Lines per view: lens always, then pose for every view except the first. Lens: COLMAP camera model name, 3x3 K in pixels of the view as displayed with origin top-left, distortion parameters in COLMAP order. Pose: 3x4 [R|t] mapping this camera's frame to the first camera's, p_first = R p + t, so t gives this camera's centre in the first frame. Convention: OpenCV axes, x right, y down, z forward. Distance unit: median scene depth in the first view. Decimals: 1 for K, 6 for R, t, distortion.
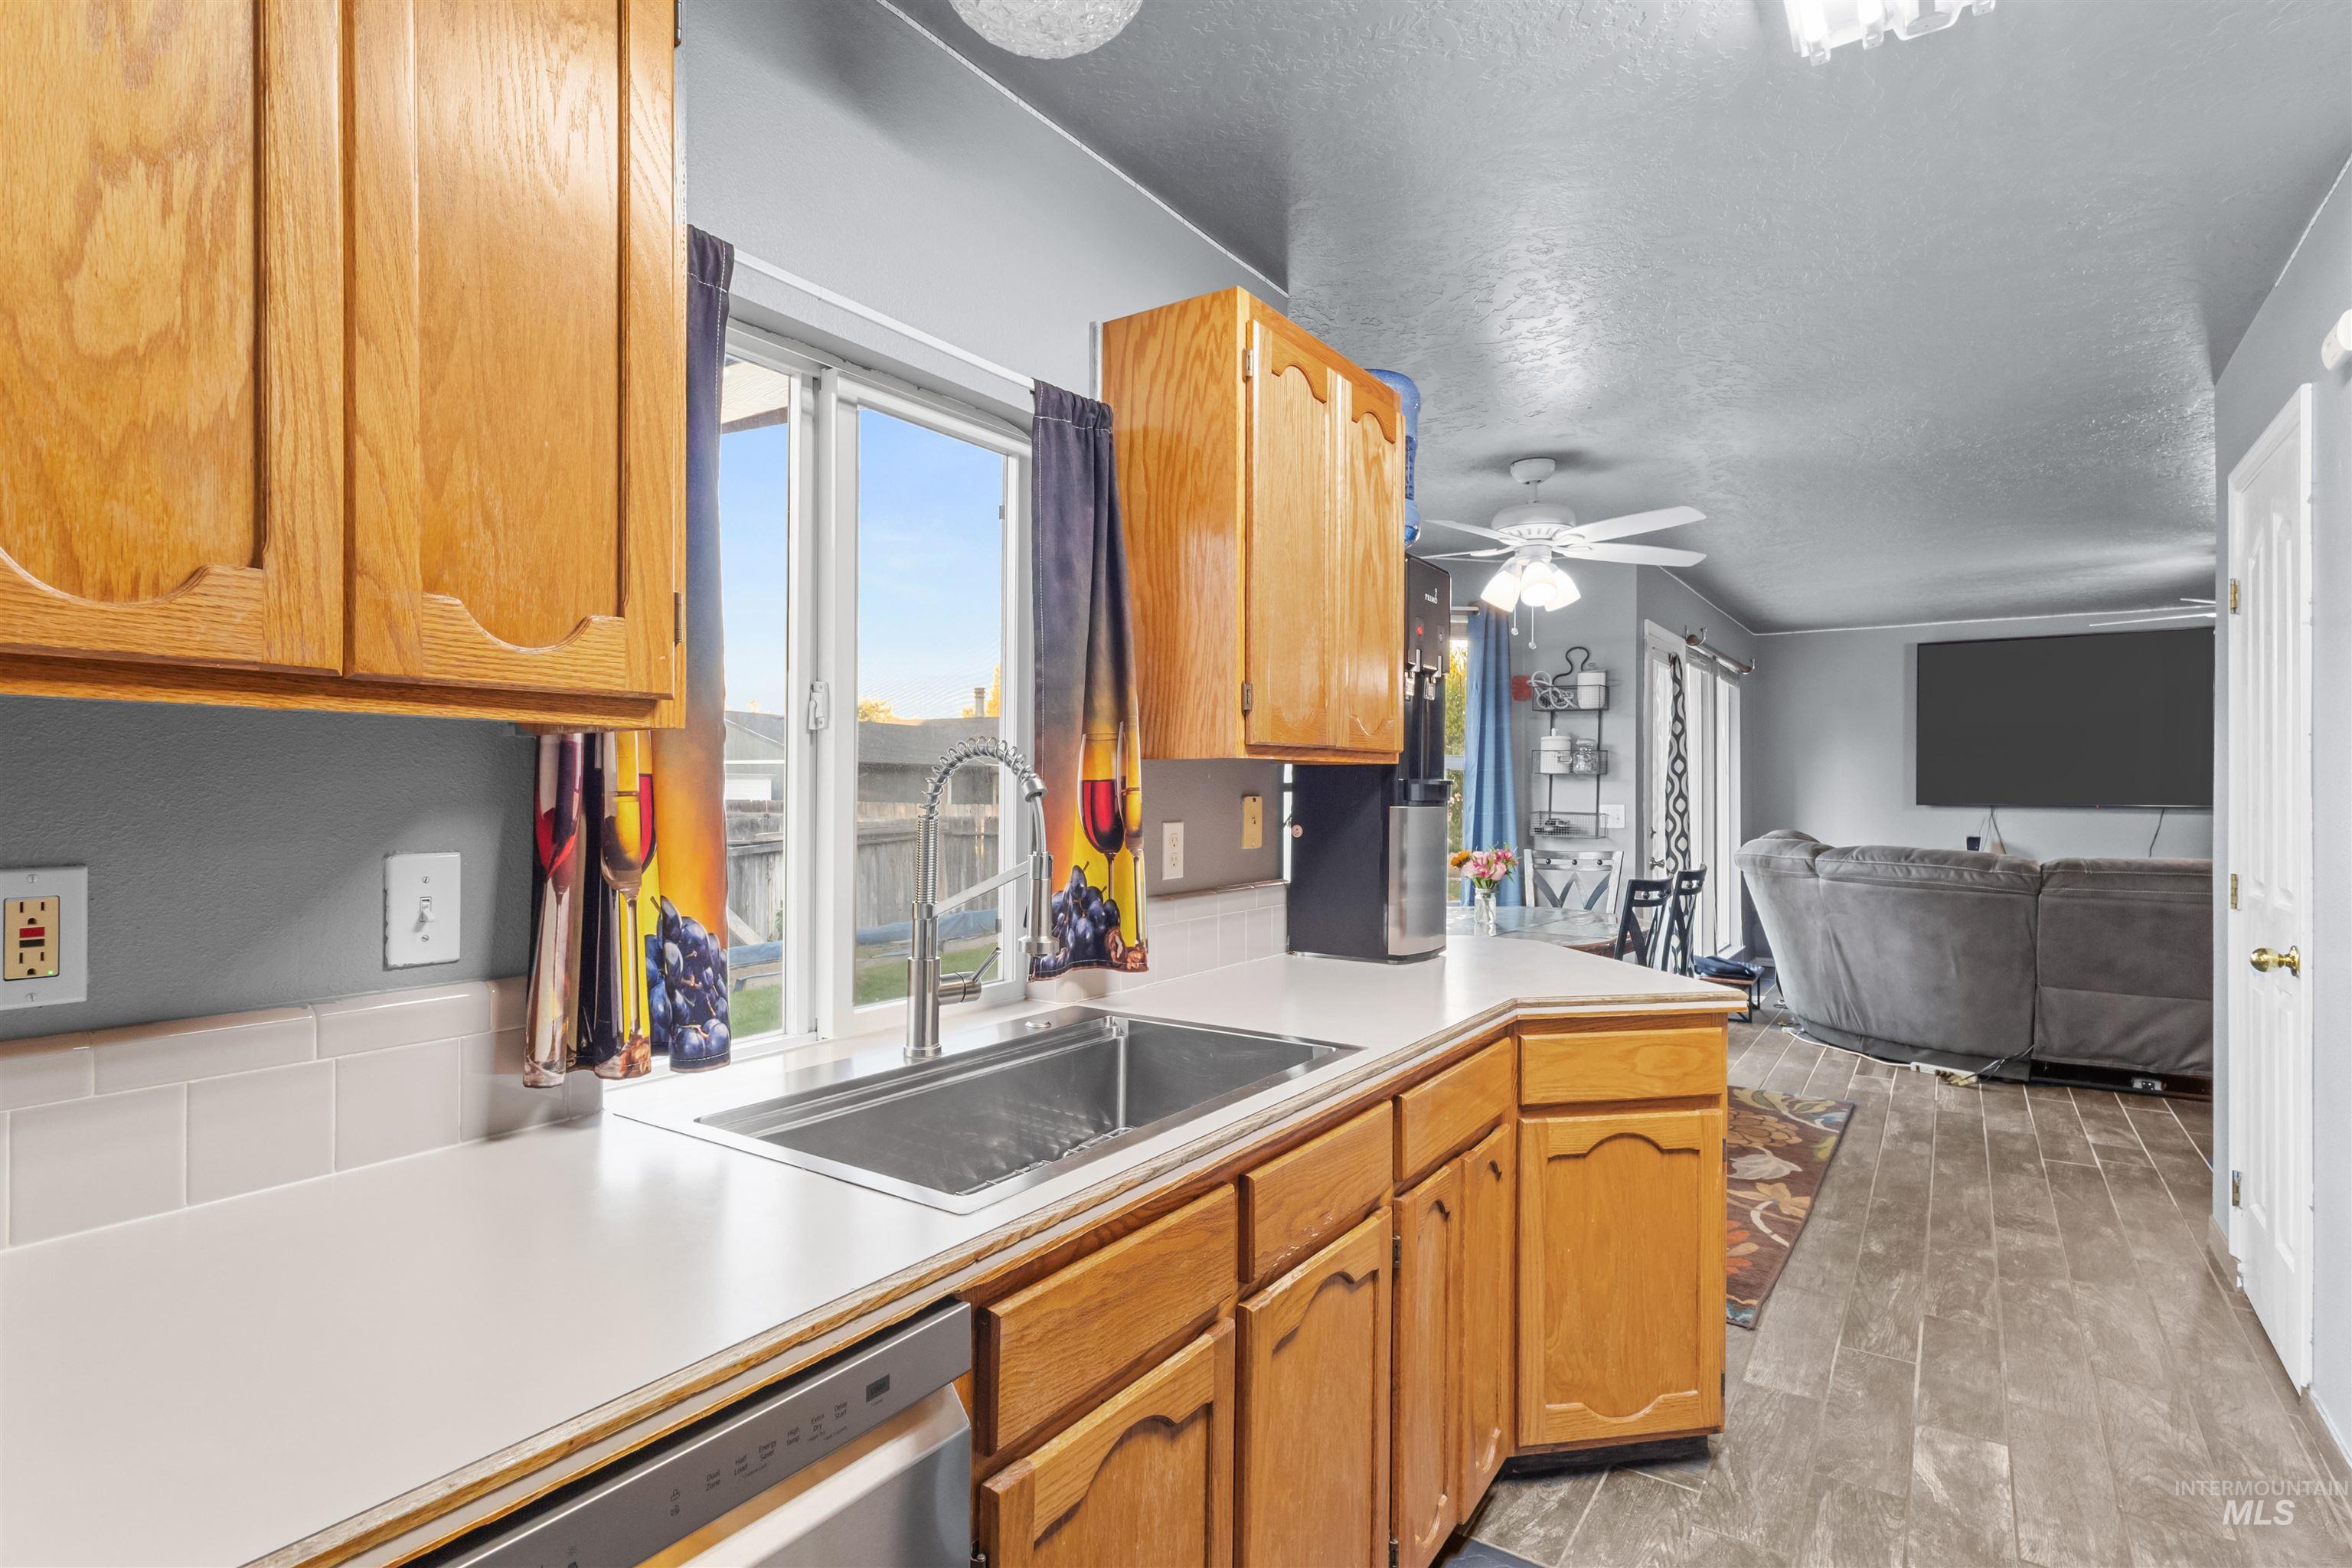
lens RADIAL K [[1166.3, 0, 1156.1], [0, 1166.3, 788.0], [0, 0, 1]] dist [0.001635, -0.001791]
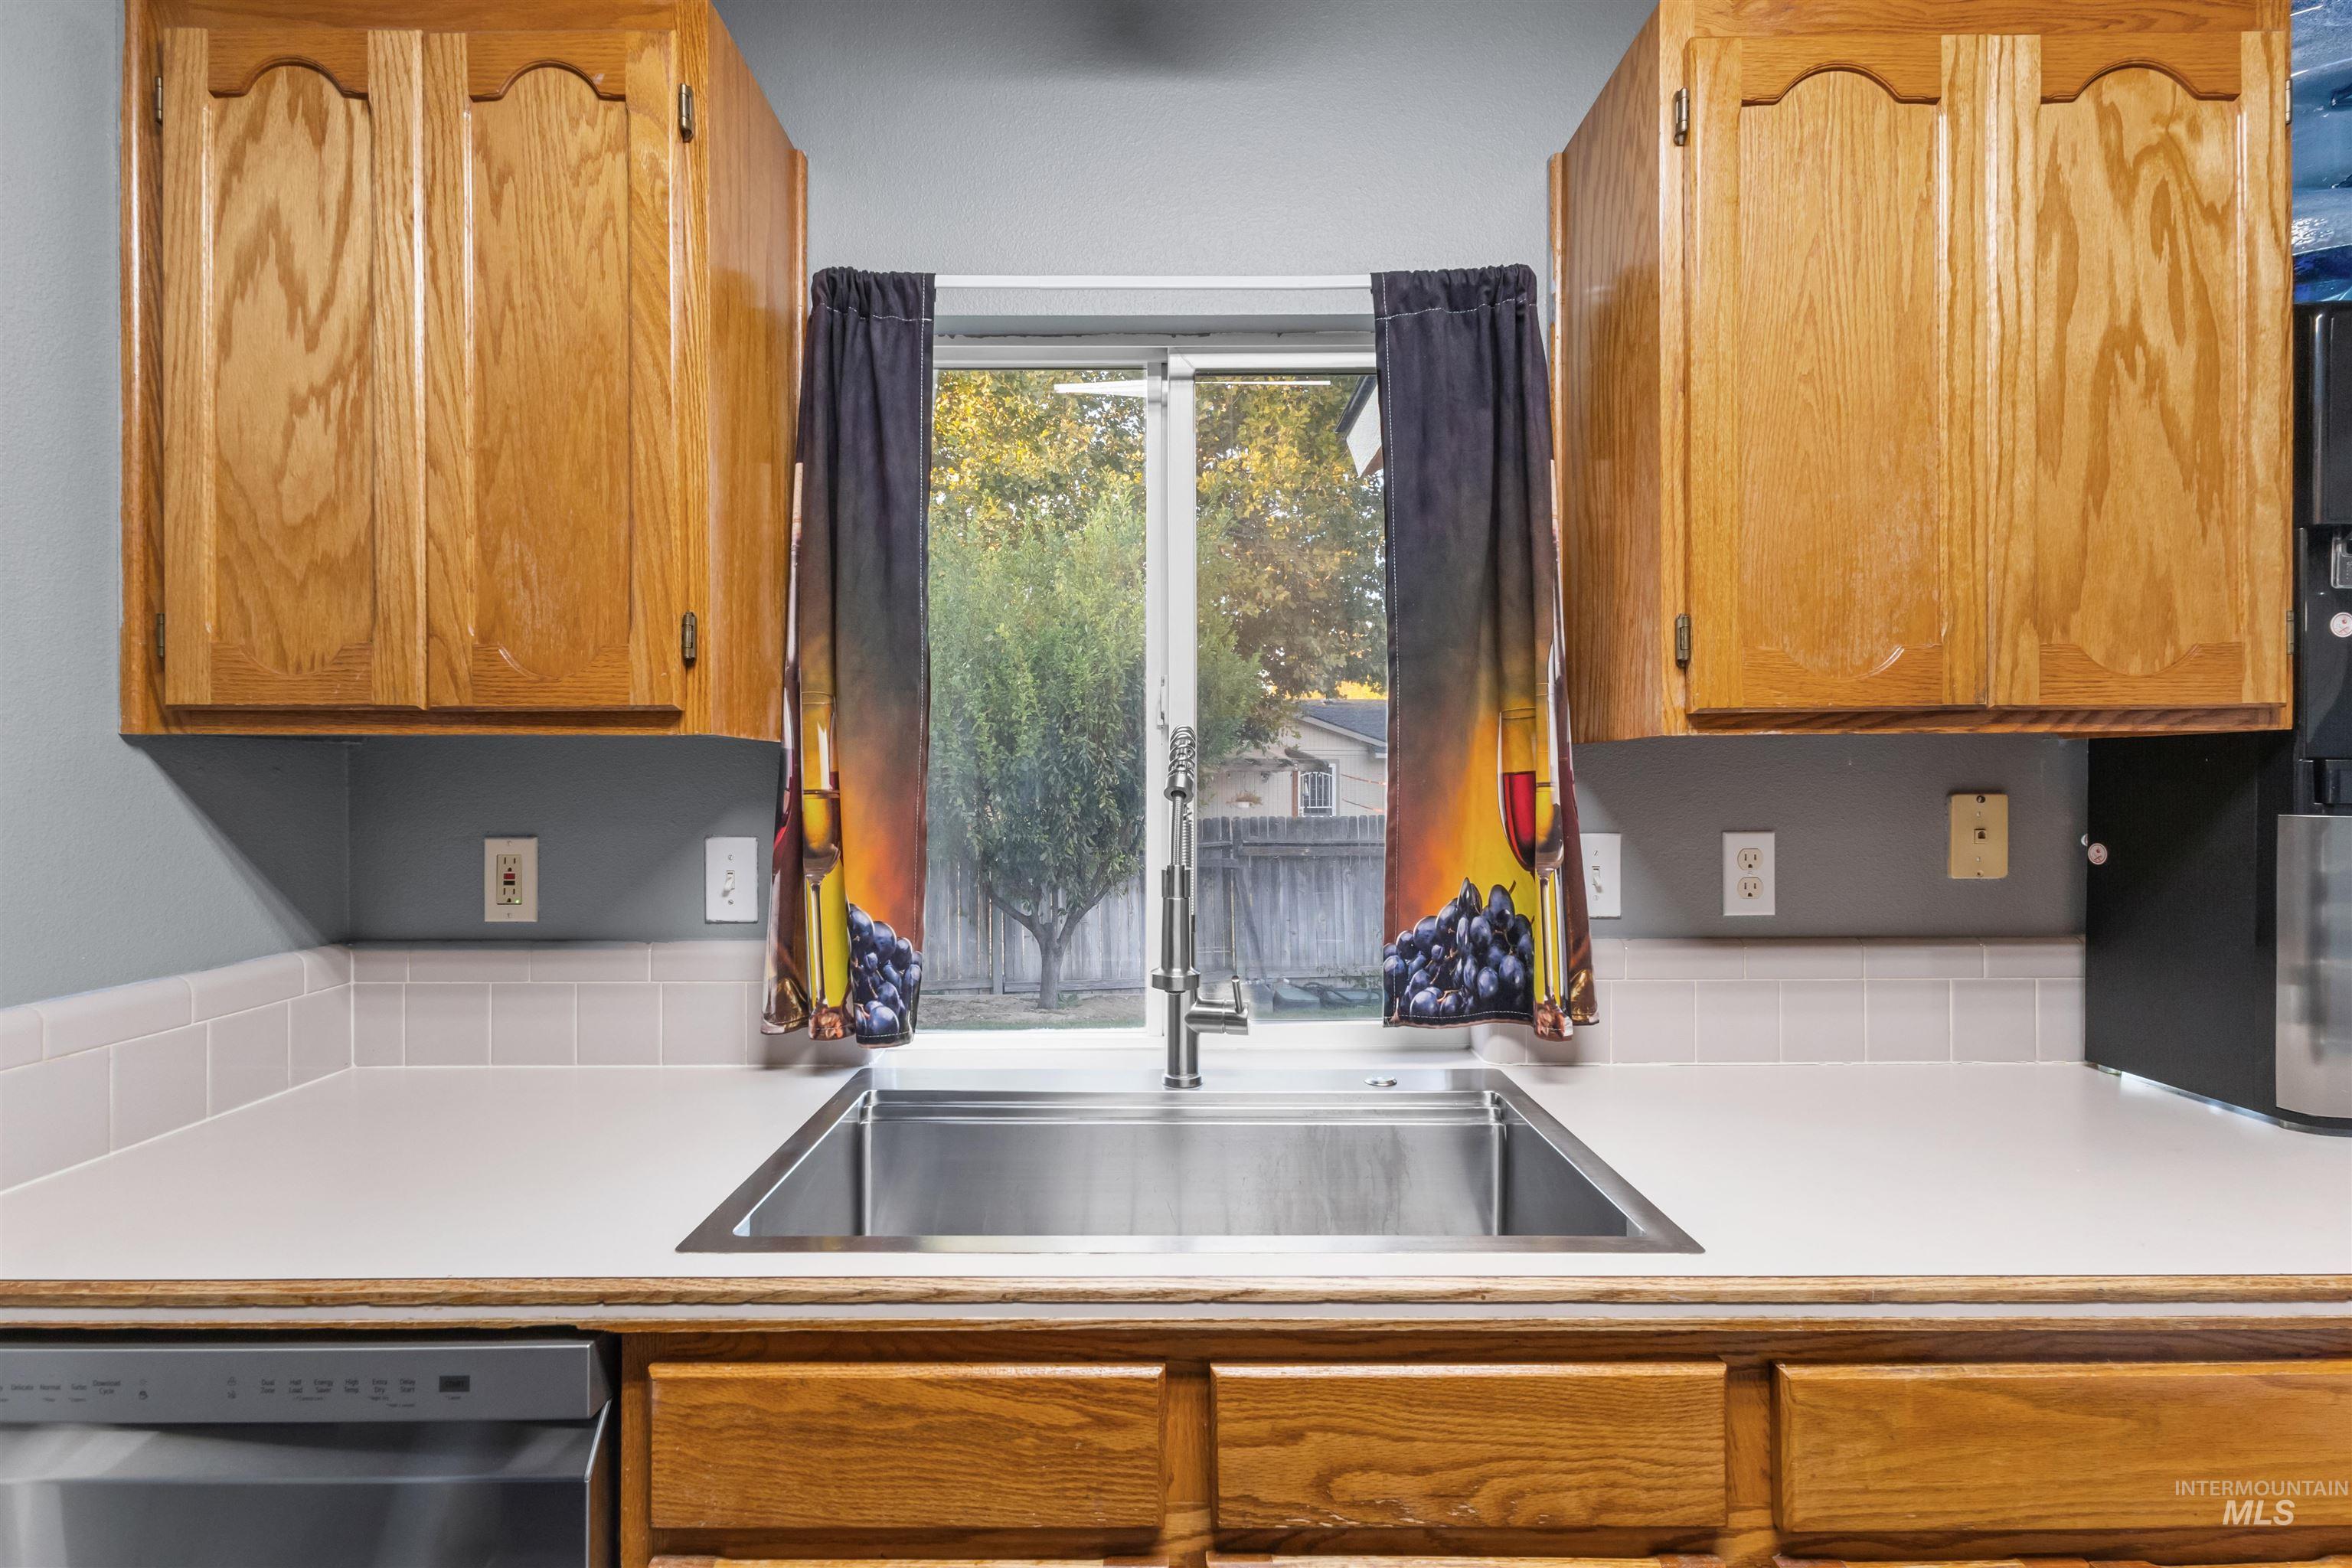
lens RADIAL K [[1082.6, 0, 1176.4], [0, 1082.6, 778.4], [0, 0, 1]] dist [0.001085, 0.001099]
pose [[0.577466, -0.006841, -0.816386, 0.771688], [0.004916, 0.999976, -0.004902, -0.001496], [0.816400, -0.001183, 0.577486, 0.837903]]
